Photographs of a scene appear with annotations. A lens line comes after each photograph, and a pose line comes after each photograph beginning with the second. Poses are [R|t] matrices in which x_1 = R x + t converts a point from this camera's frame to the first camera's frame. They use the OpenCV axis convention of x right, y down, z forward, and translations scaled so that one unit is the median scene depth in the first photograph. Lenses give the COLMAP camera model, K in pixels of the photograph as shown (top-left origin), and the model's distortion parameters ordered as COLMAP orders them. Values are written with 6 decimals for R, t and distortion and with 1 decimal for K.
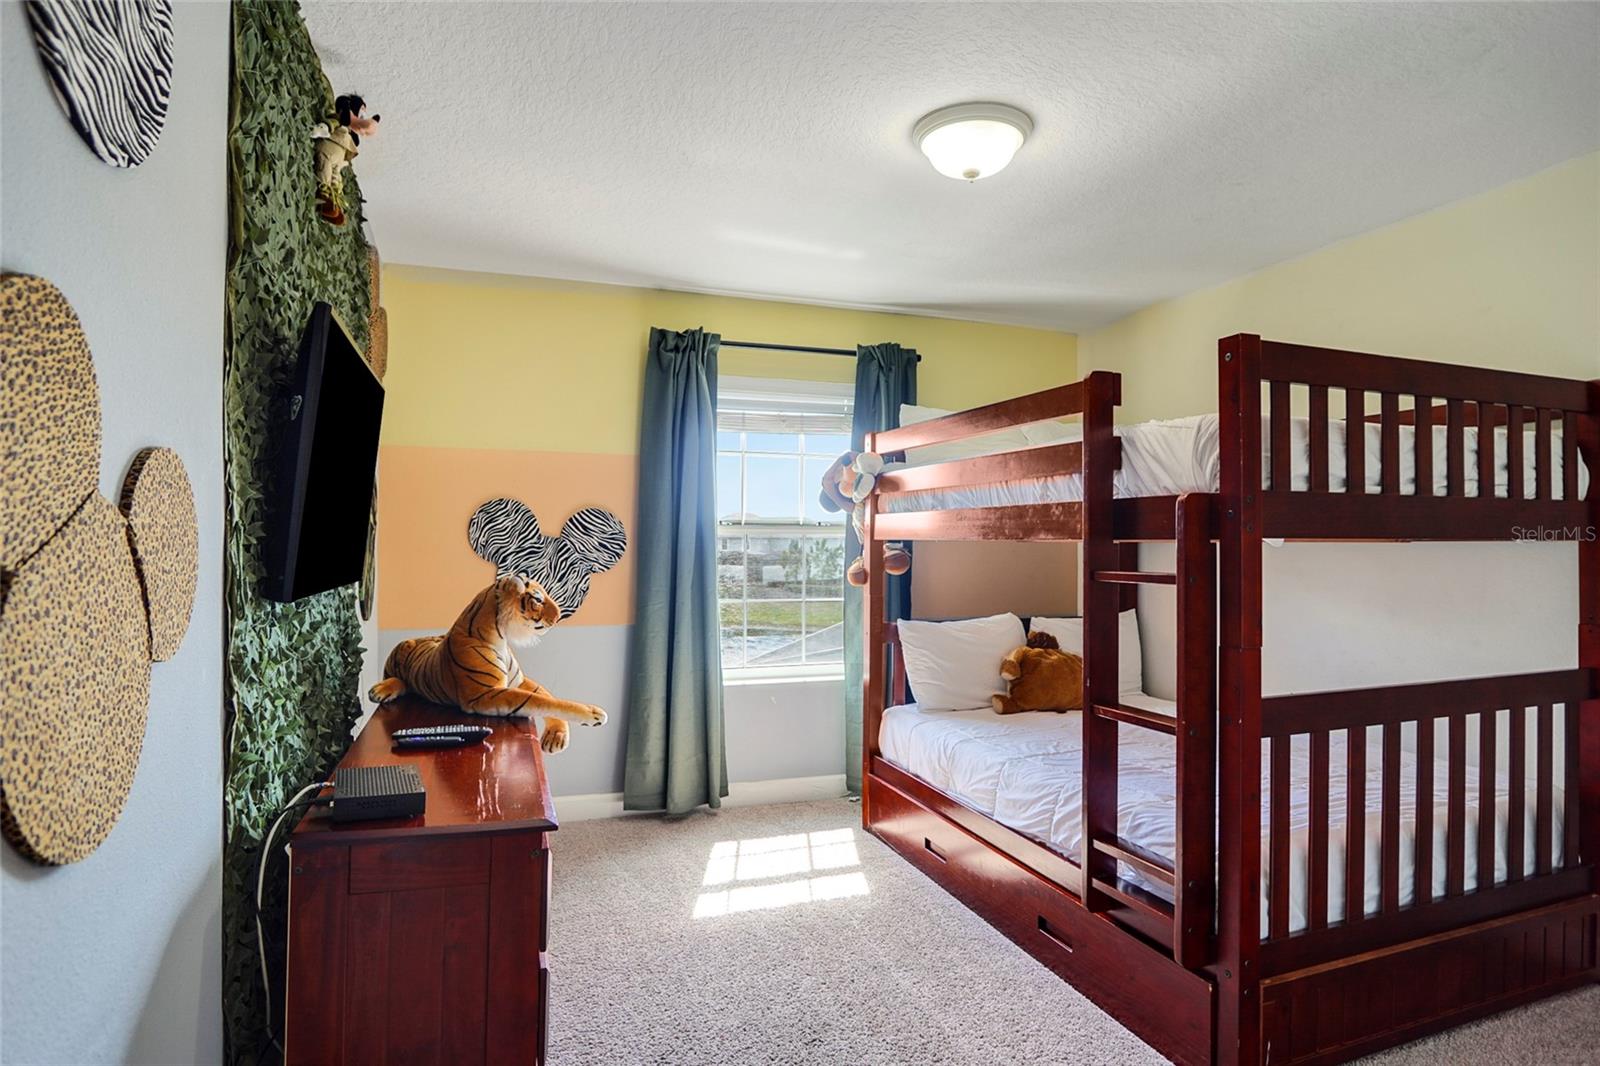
lens RADIAL K [[878.4, 0, 811.3], [0, 878.4, 531.3], [0, 0, 1]] dist [-0.024230, 0.004350]
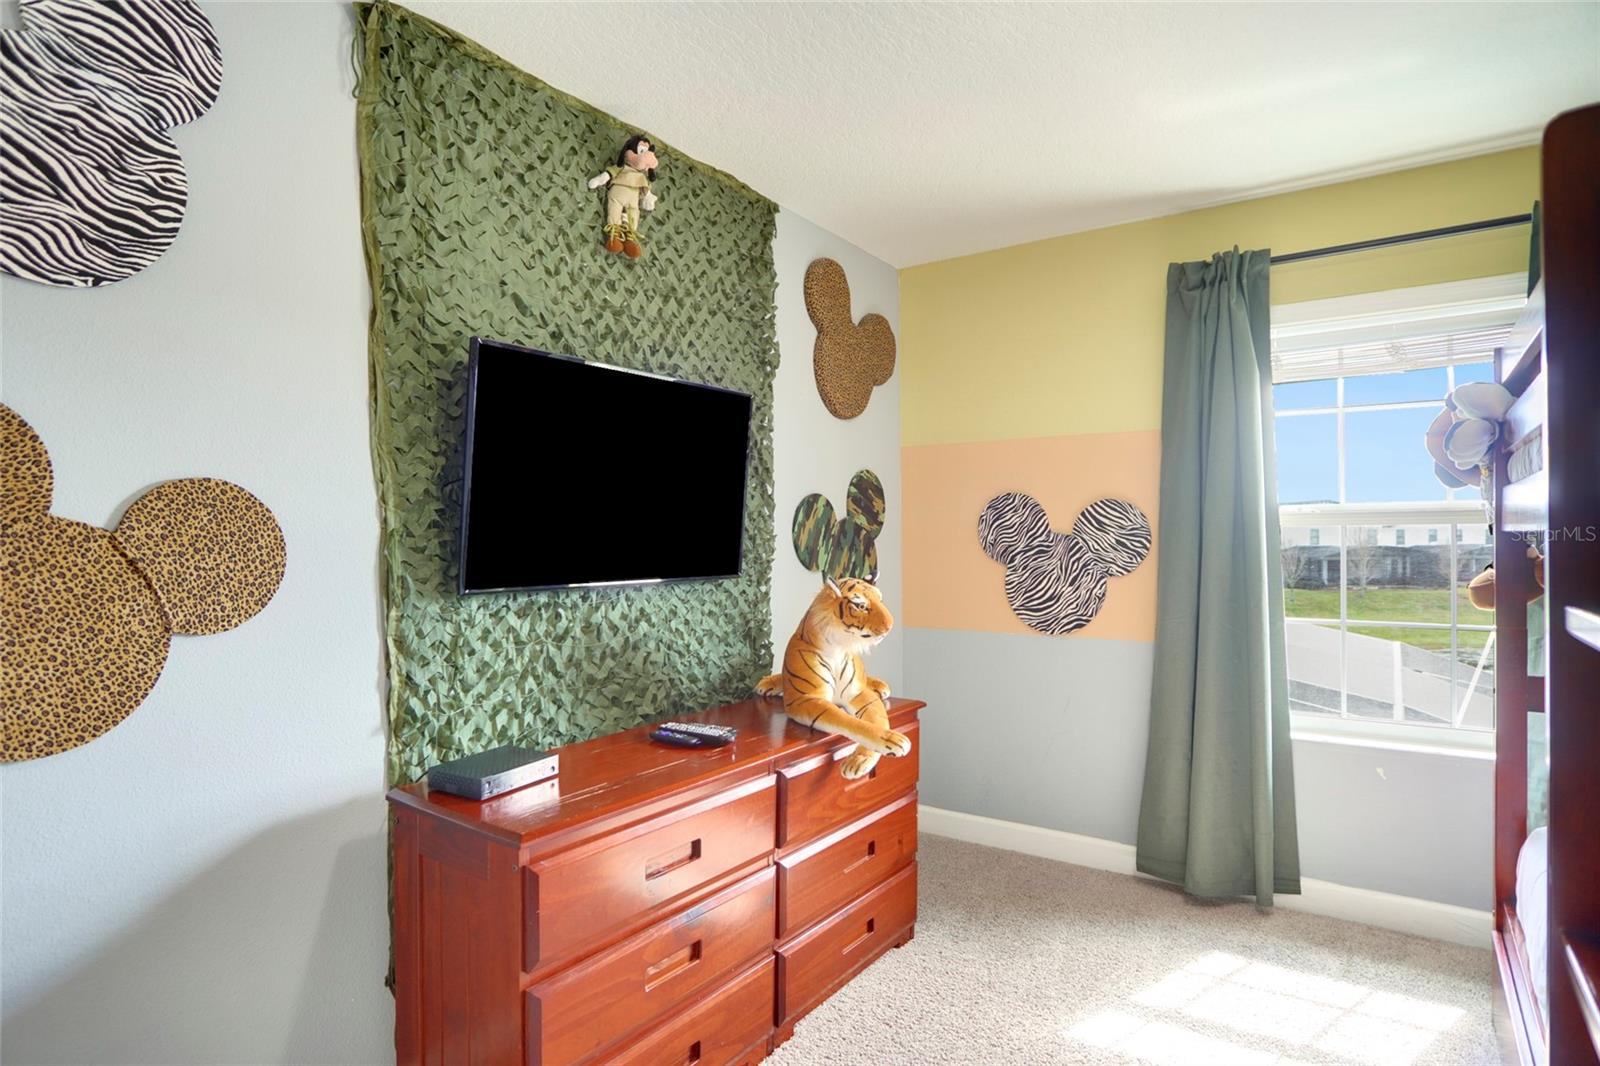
lens RADIAL K [[878.4, 0, 803.4], [0, 878.4, 535.6], [0, 0, 1]] dist [-0.024230, 0.004350]
pose [[0.582167, -0.011833, -0.812983, 0.261624], [0.019170, 0.999816, -0.000826, 0.003865], [0.812843, -0.015104, 0.582286, 0.282322]]
